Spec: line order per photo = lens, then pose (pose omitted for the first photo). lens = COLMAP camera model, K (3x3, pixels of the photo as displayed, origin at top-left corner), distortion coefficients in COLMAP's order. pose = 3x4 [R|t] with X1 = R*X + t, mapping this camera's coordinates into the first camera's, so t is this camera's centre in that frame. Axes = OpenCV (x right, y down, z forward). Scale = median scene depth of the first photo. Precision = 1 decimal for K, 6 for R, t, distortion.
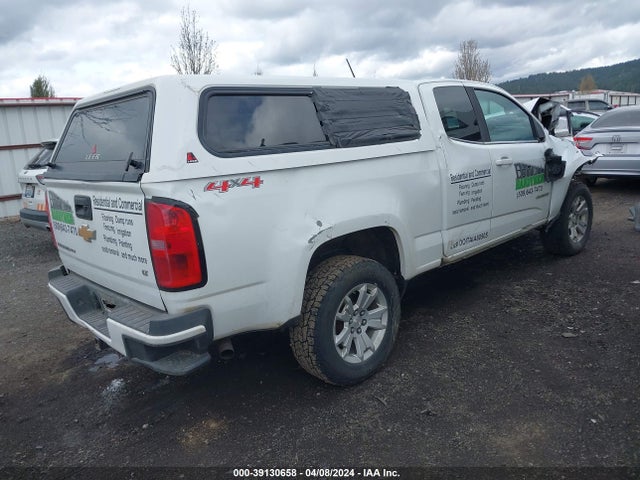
lens RADIAL K [[510.8, 0, 320.0], [0, 510.8, 240.0], [0, 0, 1]] dist [0.078095, -0.139799]
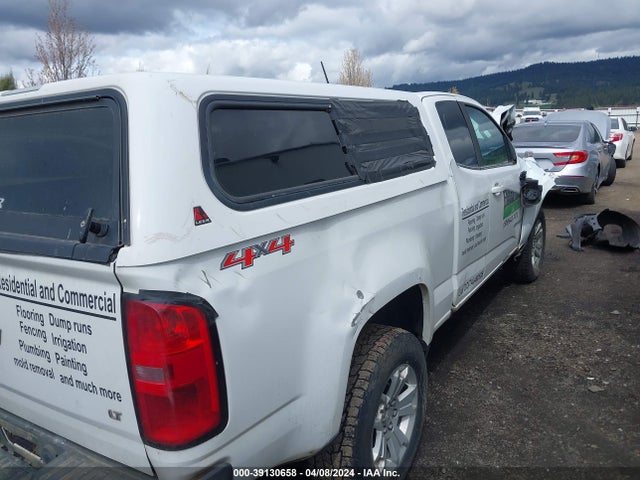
lens RADIAL K [[508.8, 0, 331.6], [0, 508.8, 236.4], [0, 0, 1]] dist [-0.001572, -0.002951]
pose [[0.963536, -0.029989, 0.265893, -0.237727], [0.032651, 0.999451, -0.005598, -0.116752], [-0.265579, 0.014075, 0.963986, 0.364592]]
